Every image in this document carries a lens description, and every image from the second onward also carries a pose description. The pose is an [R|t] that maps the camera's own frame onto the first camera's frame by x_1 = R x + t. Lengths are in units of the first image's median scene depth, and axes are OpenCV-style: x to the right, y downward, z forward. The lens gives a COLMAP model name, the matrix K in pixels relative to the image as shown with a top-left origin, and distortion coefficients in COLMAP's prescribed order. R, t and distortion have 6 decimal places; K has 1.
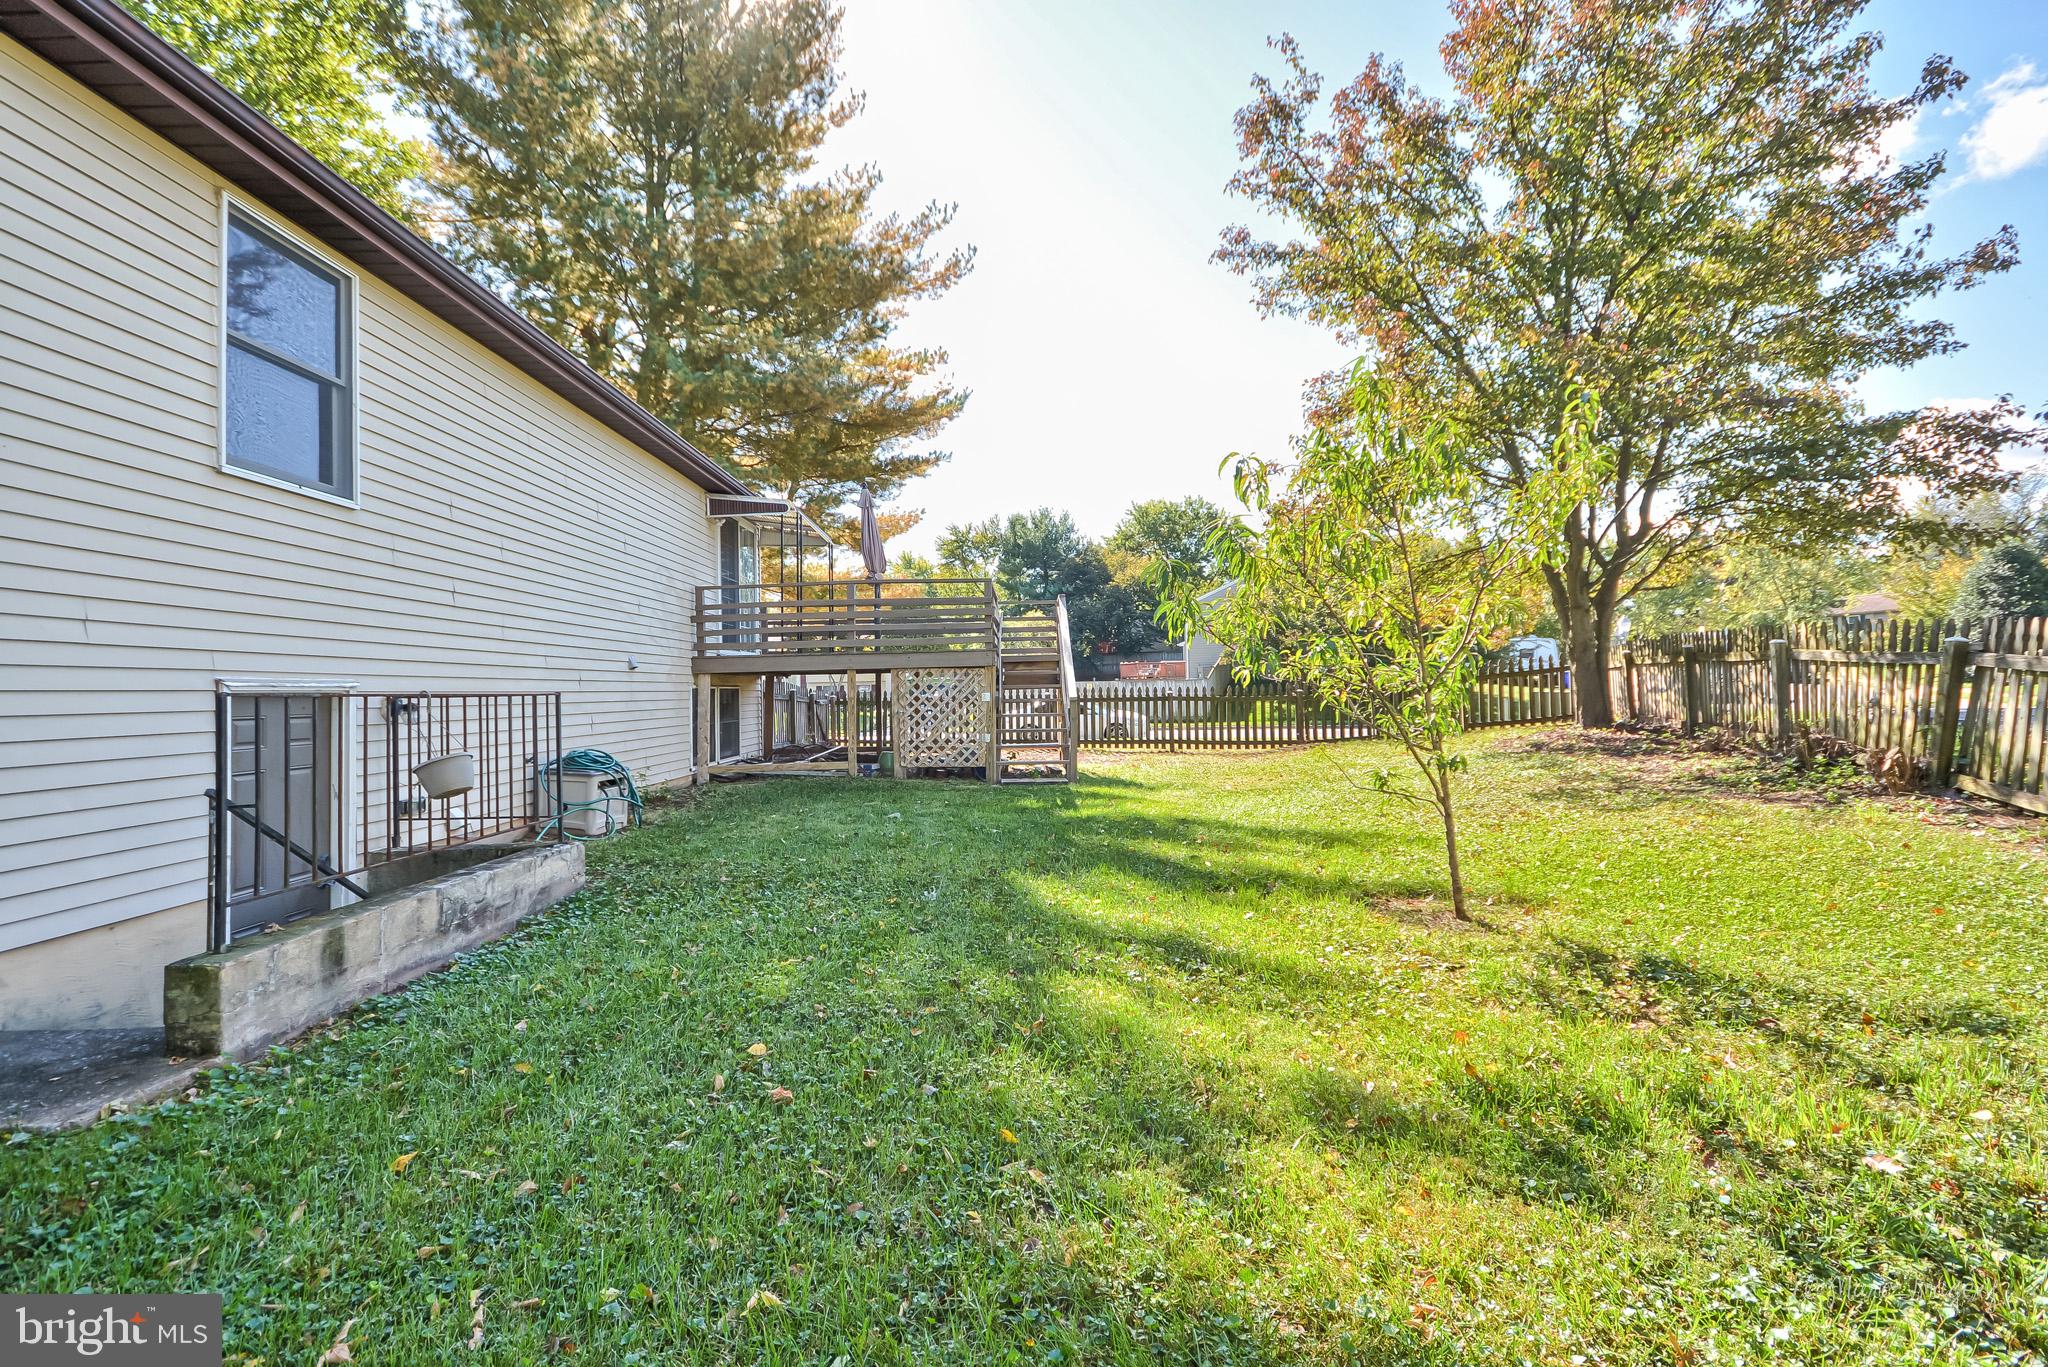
lens RADIAL K [[905.1, 0, 1021.8], [0, 905.1, 667.0], [0, 0, 1]] dist [0.003554, 0.000526]
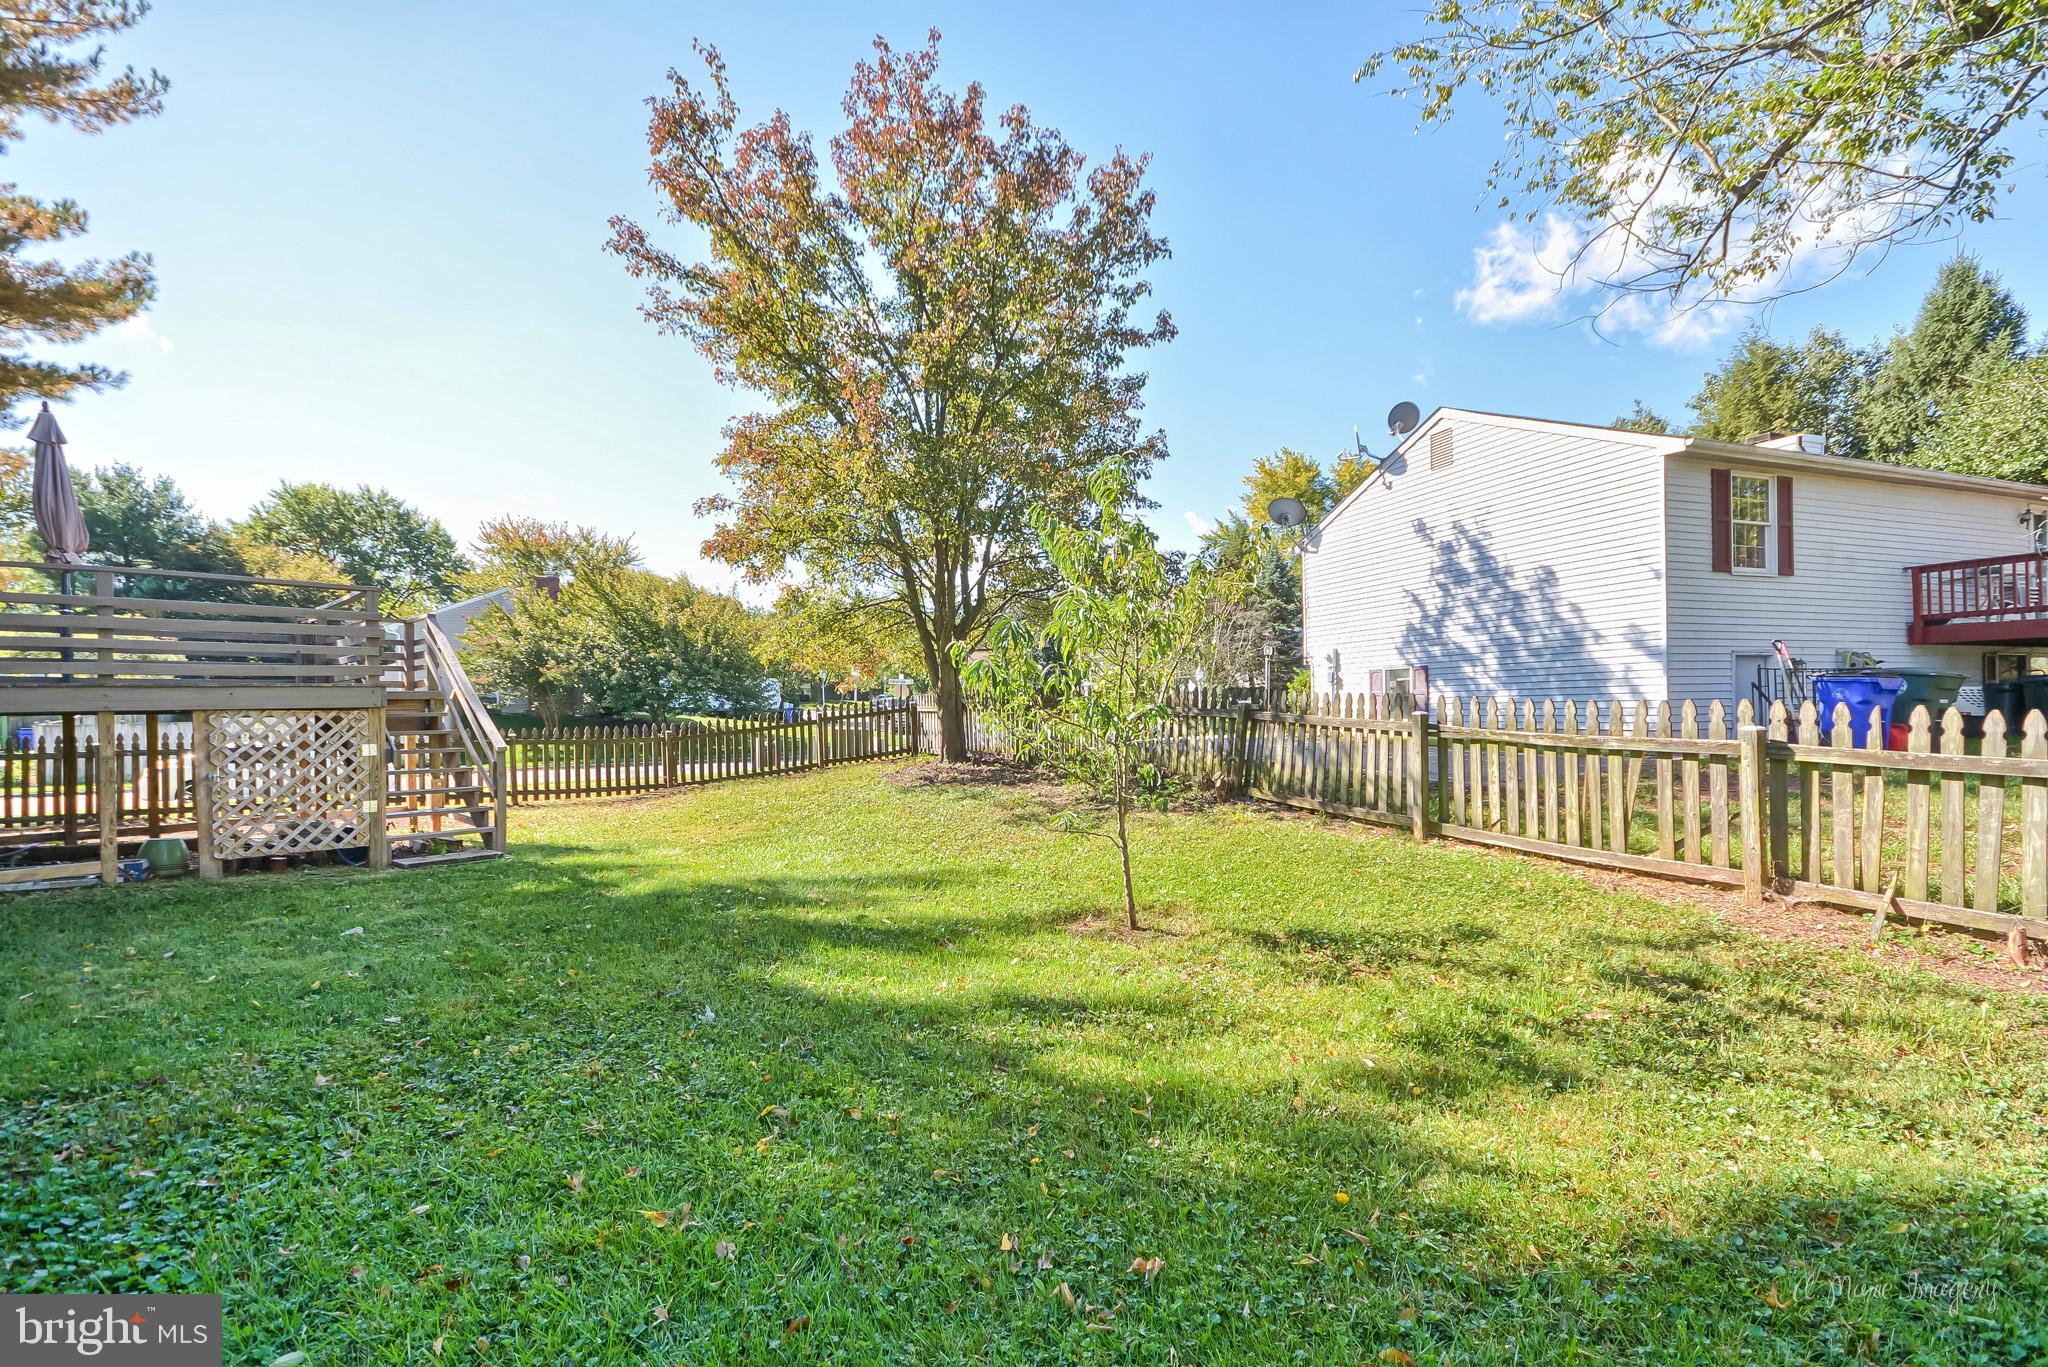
lens RADIAL K [[909.4, 0, 1025.7], [0, 909.4, 708.7], [0, 0, 1]] dist [0.000826, -0.000525]
pose [[0.673087, 0.008318, 0.739516, -0.224429], [-0.014844, 0.999887, 0.002264, -0.009393], [-0.739414, -0.012501, 0.673135, 0.121939]]
